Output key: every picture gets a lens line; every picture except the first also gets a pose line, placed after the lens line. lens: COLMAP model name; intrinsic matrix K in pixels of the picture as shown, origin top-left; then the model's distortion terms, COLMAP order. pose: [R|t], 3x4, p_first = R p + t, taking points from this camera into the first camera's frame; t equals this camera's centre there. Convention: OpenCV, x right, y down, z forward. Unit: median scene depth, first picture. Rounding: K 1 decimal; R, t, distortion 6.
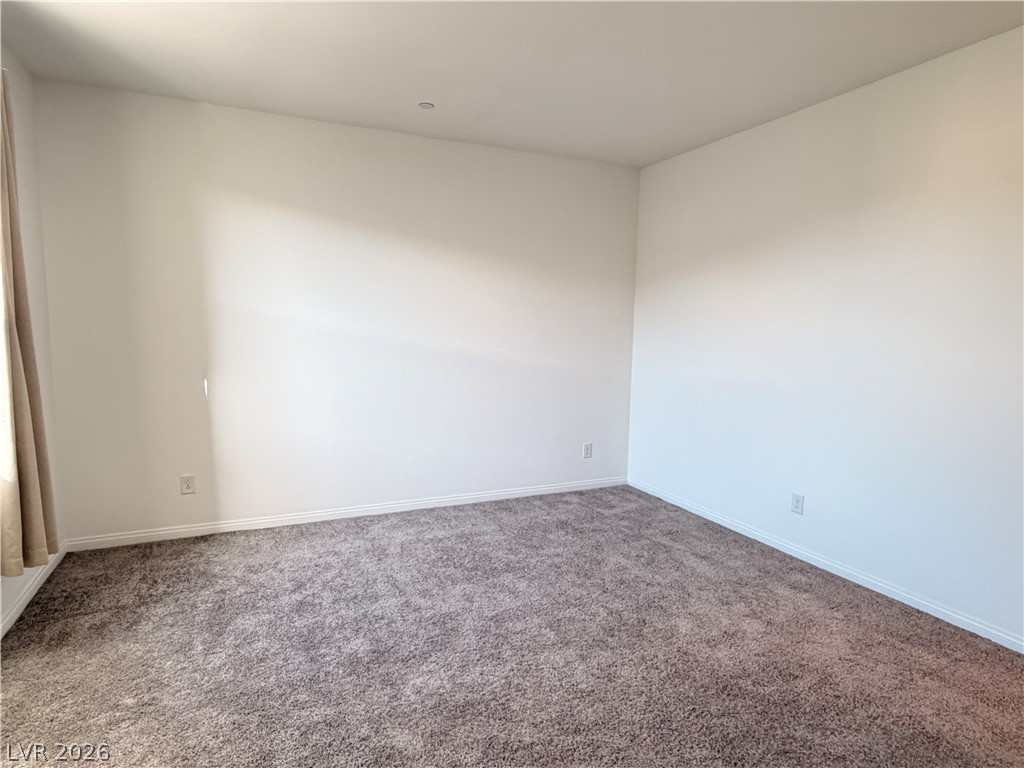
lens RADIAL K [[580.3, 0, 515.0], [0, 580.3, 387.4], [0, 0, 1]] dist [0.001552, -0.002187]
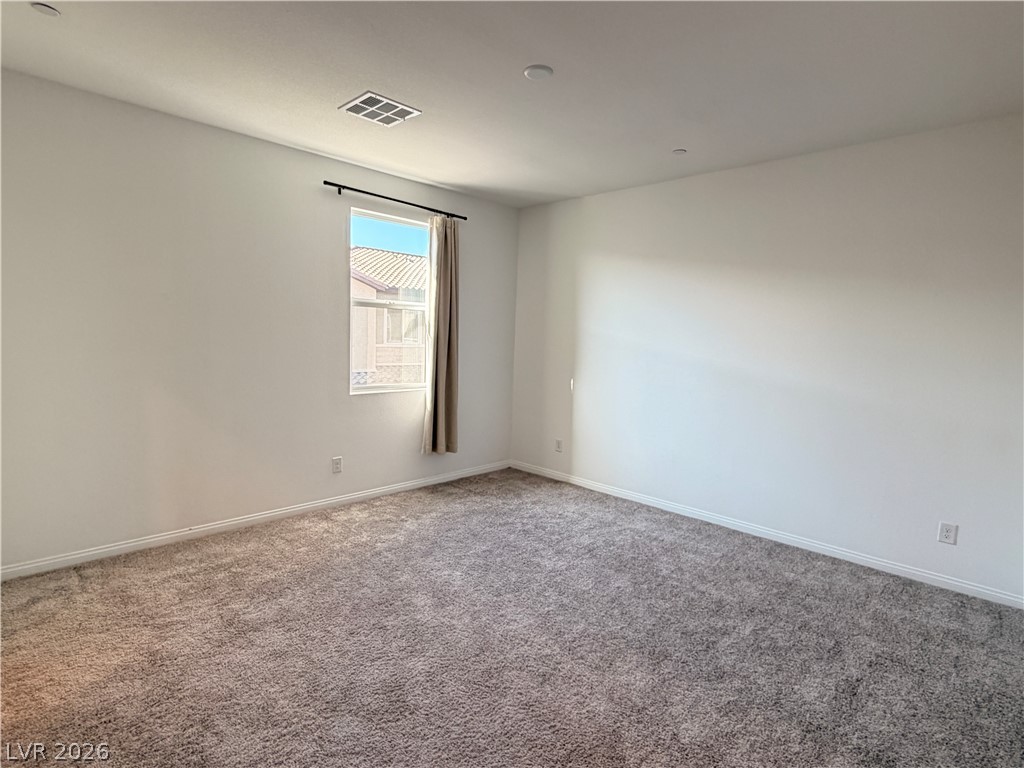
lens RADIAL K [[532.8, 0, 513.6], [0, 532.8, 383.1], [0, 0, 1]] dist [-0.001783, 0.003921]
pose [[0.359883, 0.081969, -0.929390, 0.676145], [-0.132776, 0.990494, 0.035944, -0.029854], [0.923501, 0.110465, 0.367345, 0.345103]]
